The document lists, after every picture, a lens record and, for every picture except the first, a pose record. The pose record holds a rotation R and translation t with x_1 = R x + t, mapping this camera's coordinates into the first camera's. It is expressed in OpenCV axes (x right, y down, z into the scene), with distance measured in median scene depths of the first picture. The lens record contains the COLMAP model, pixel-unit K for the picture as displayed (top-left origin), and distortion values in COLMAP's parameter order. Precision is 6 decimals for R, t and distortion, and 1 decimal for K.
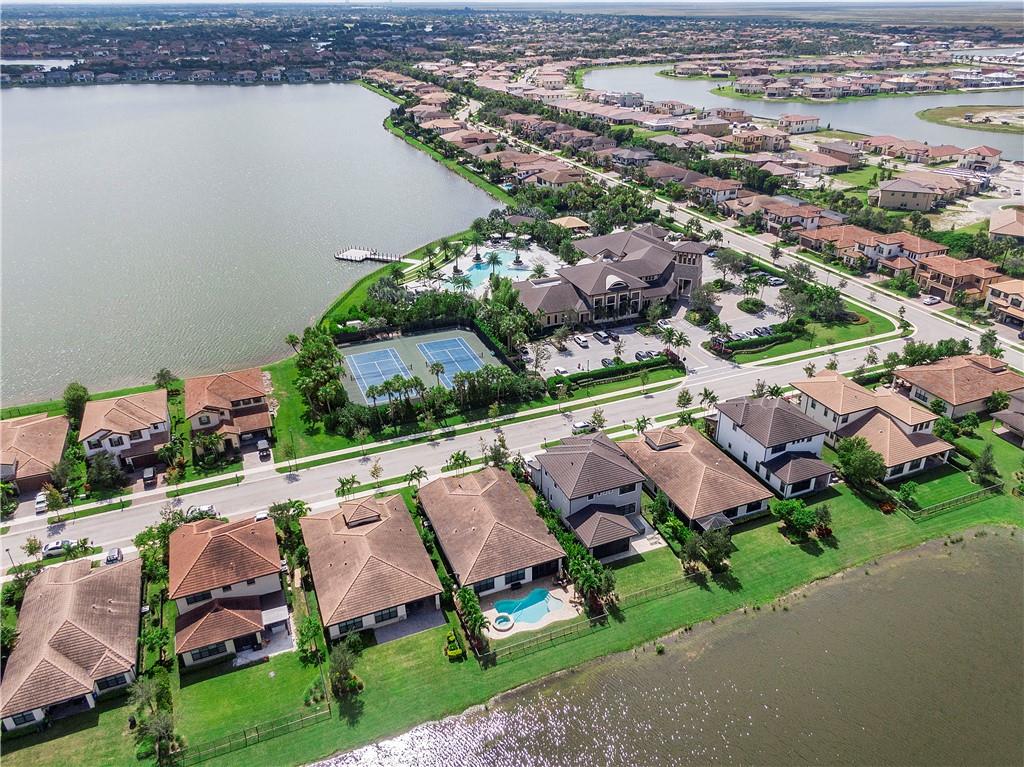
lens RADIAL K [[721.5, 0, 512.0], [0, 721.5, 383.5], [0, 0, 1]] dist [0.027583, -0.006300]
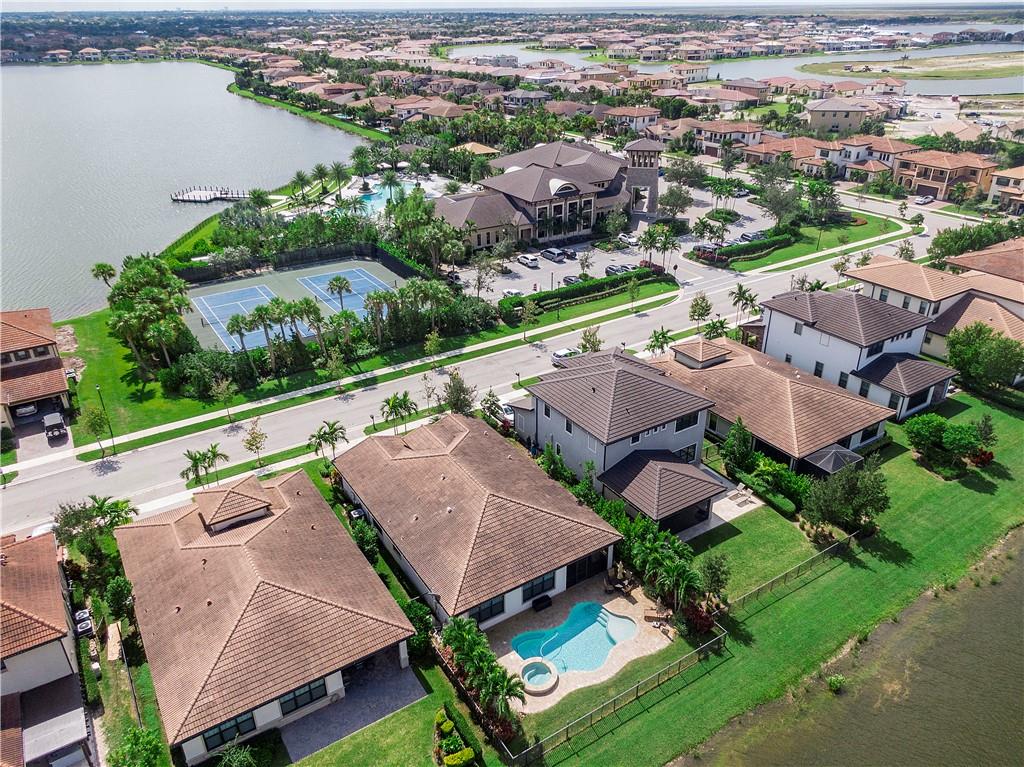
lens RADIAL K [[734.6, 0, 507.5], [0, 734.6, 386.7], [0, 0, 1]] dist [0.001896, -0.004072]
pose [[0.983693, -0.081264, 0.160447, -0.067762], [0.082160, 0.996619, 0.001056, 0.081785], [-0.159991, 0.012143, 0.987044, 0.325612]]
